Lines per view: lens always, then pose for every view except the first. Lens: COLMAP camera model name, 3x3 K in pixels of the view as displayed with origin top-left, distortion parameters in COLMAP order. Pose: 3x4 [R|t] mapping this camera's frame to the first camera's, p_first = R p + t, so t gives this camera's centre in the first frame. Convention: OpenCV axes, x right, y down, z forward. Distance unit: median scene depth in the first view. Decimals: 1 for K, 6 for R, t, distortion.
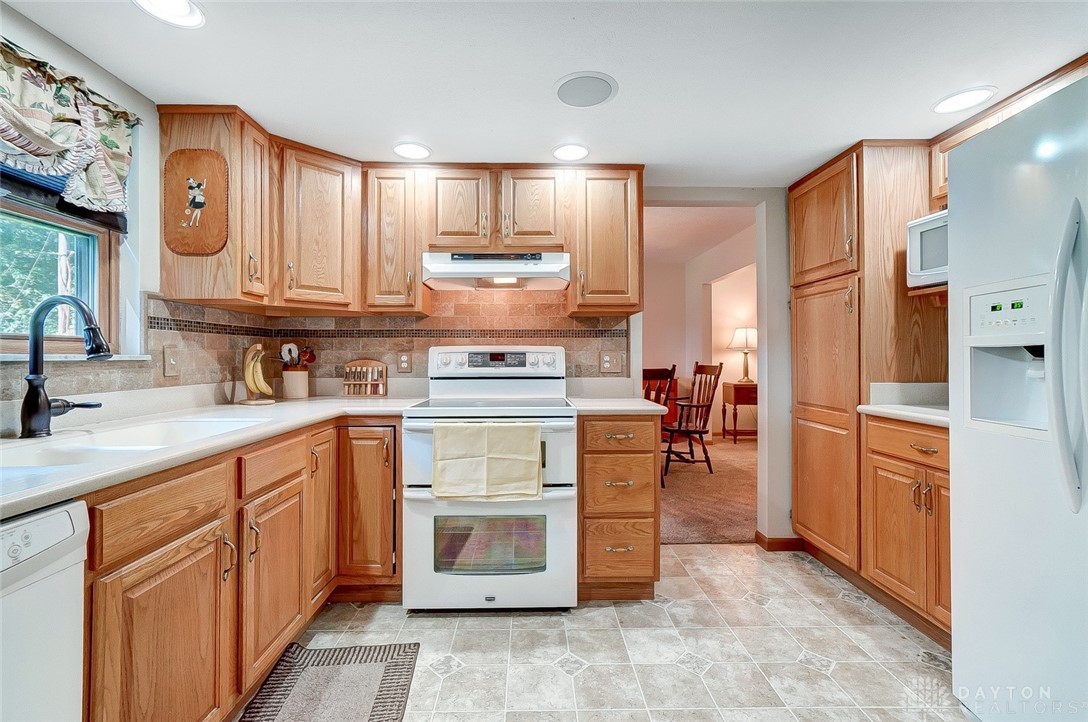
lens RADIAL K [[478.3, 0, 541.8], [0, 478.3, 354.5], [0, 0, 1]] dist [-0.022860, 0.019541]
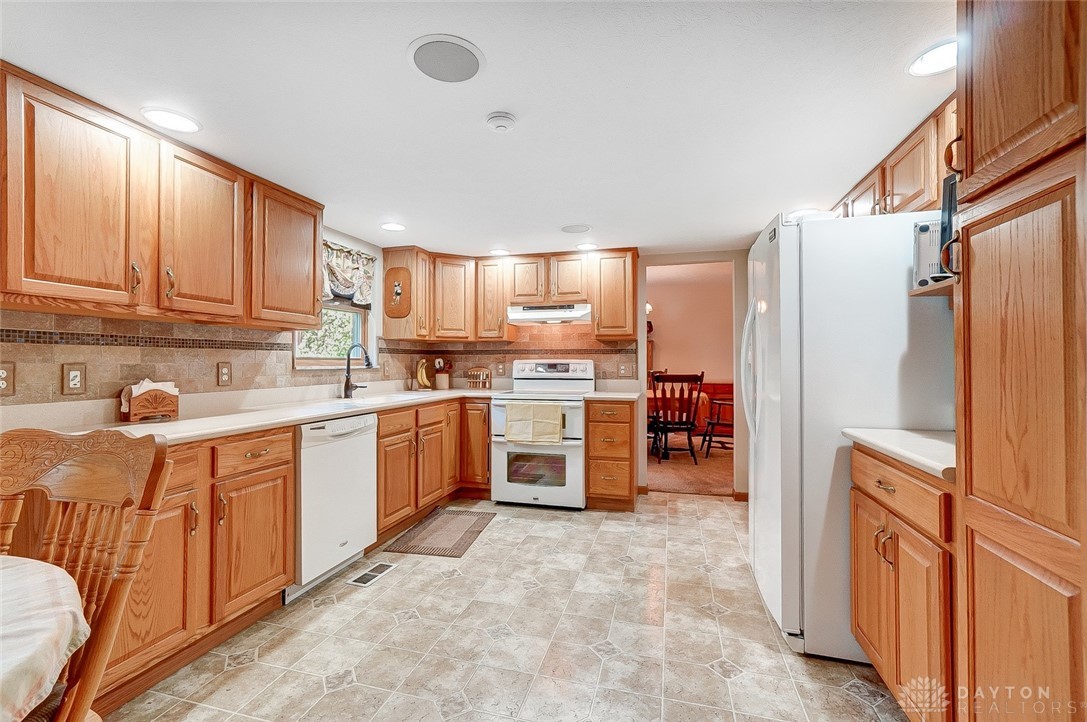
lens RADIAL K [[477.9, 0, 541.3], [0, 477.9, 354.5], [0, 0, 1]] dist [-0.022860, 0.019541]
pose [[0.957347, -0.004039, -0.288912, 0.431316], [0.000813, 0.999936, -0.011284, -0.020940], [0.288939, 0.010567, 0.957289, -0.734881]]
